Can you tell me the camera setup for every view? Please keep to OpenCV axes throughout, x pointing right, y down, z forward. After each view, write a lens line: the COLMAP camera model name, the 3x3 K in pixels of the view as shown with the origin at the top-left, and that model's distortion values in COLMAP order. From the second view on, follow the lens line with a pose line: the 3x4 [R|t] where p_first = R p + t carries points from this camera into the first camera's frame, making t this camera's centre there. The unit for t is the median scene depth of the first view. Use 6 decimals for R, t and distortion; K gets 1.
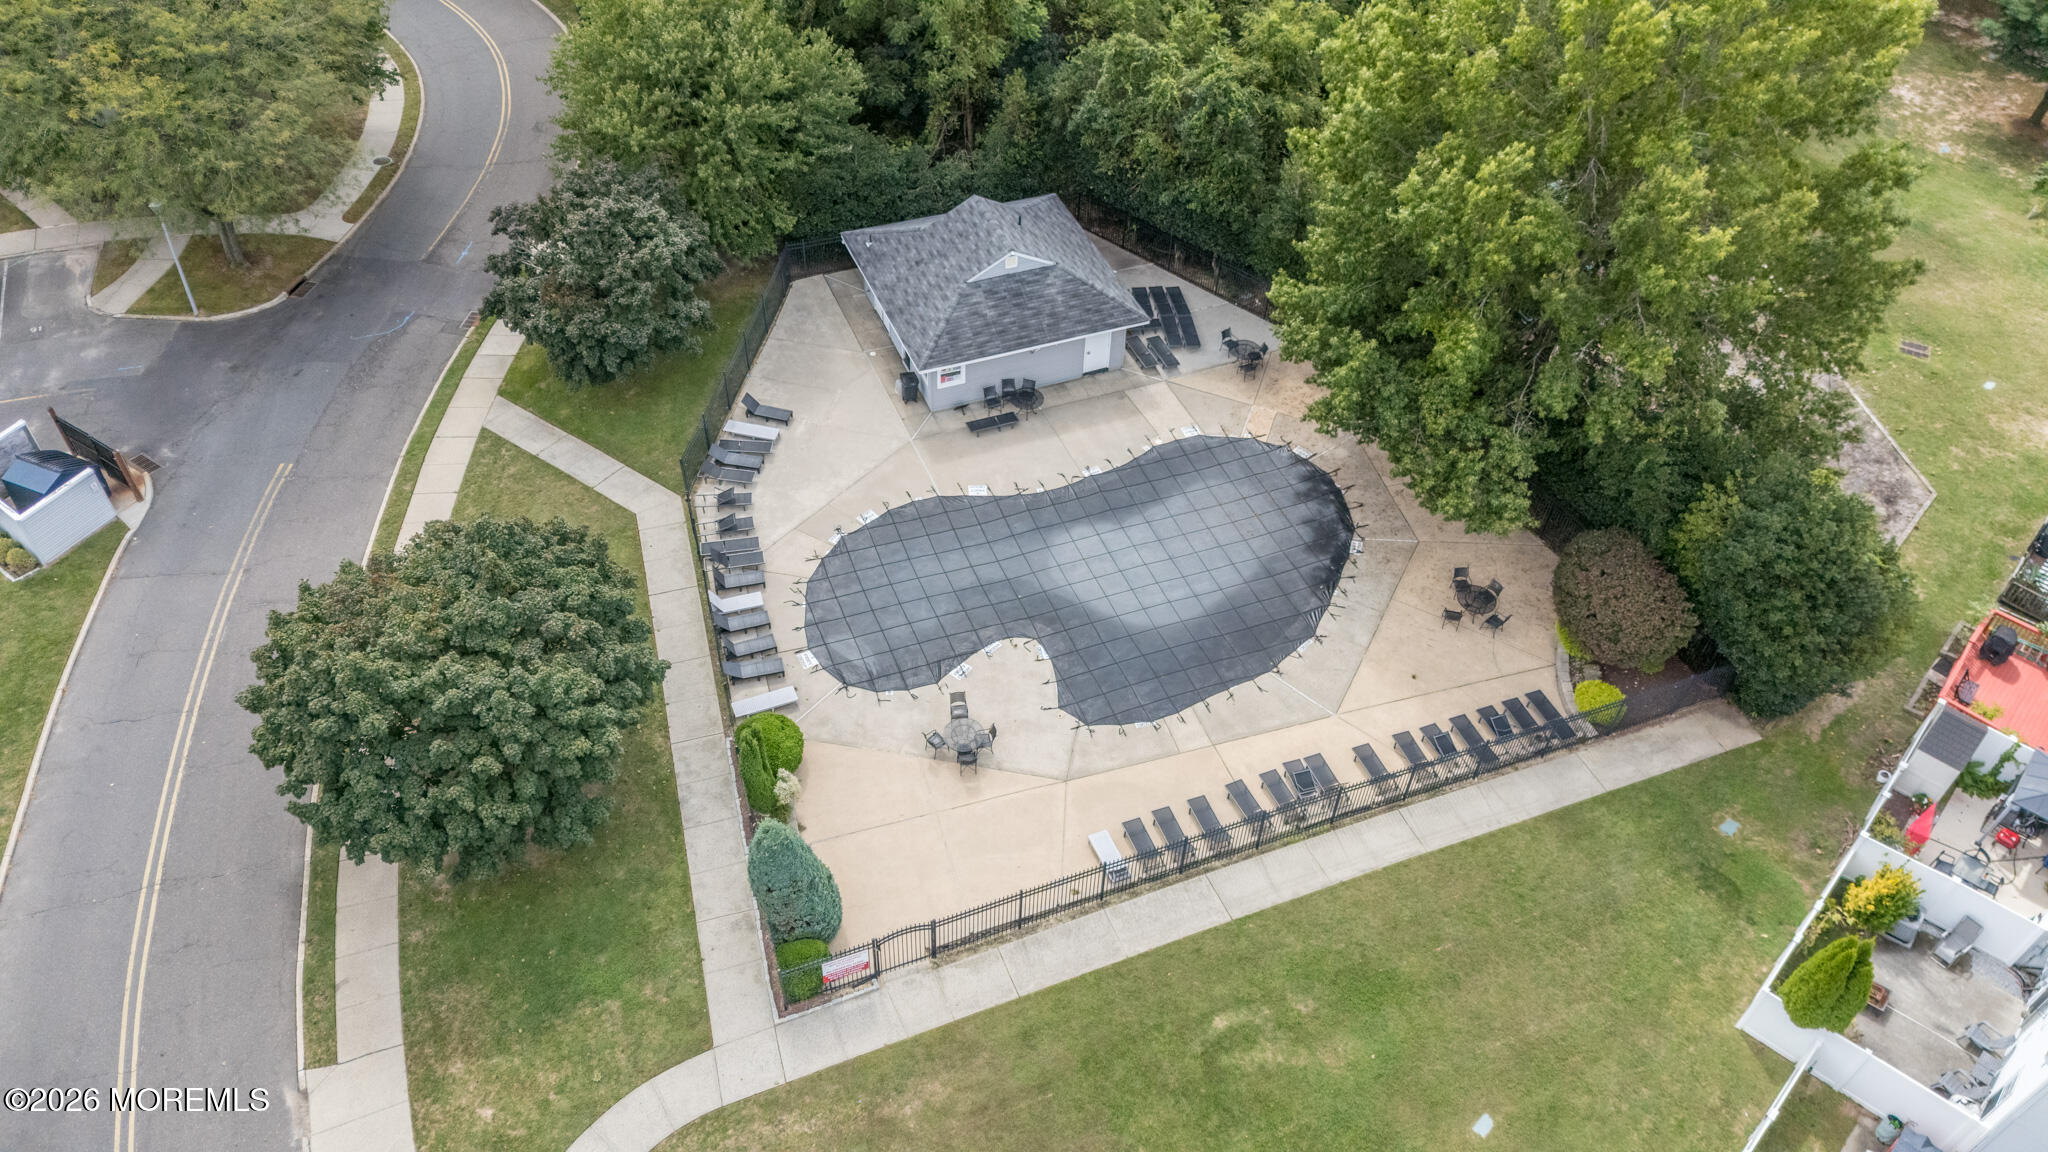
lens RADIAL K [[1479.3, 0, 1029.0], [0, 1479.3, 579.0], [0, 0, 1]] dist [0.083364, -0.096173]
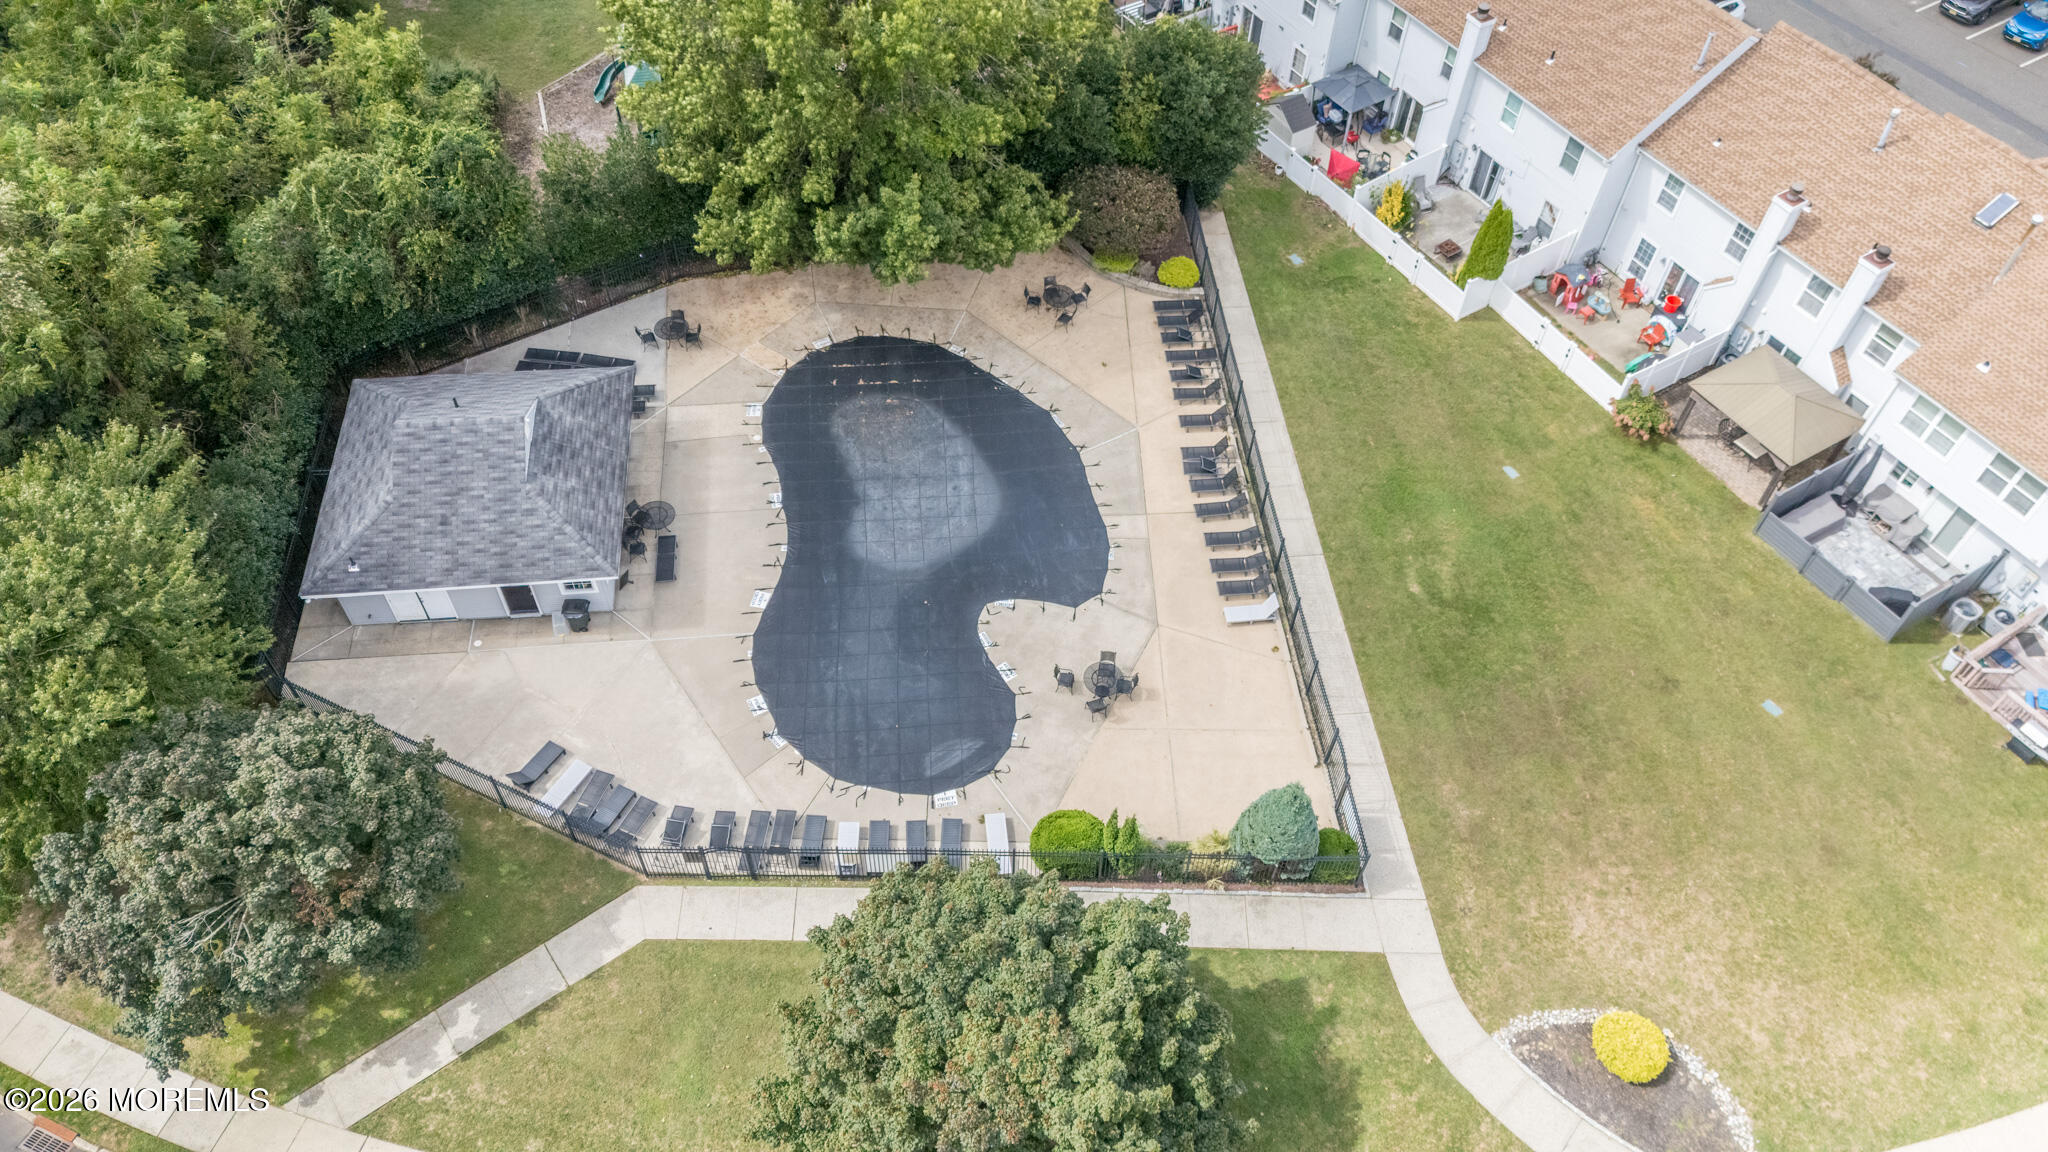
lens RADIAL K [[1479.3, 0, 1029.0], [0, 1479.3, 579.0], [0, 0, 1]] dist [0.083364, -0.096173]
pose [[0.280186, -0.767111, 0.577093, -0.538024], [0.675400, 0.584735, 0.449354, -0.389242], [-0.682151, 0.263866, 0.681941, 0.280261]]
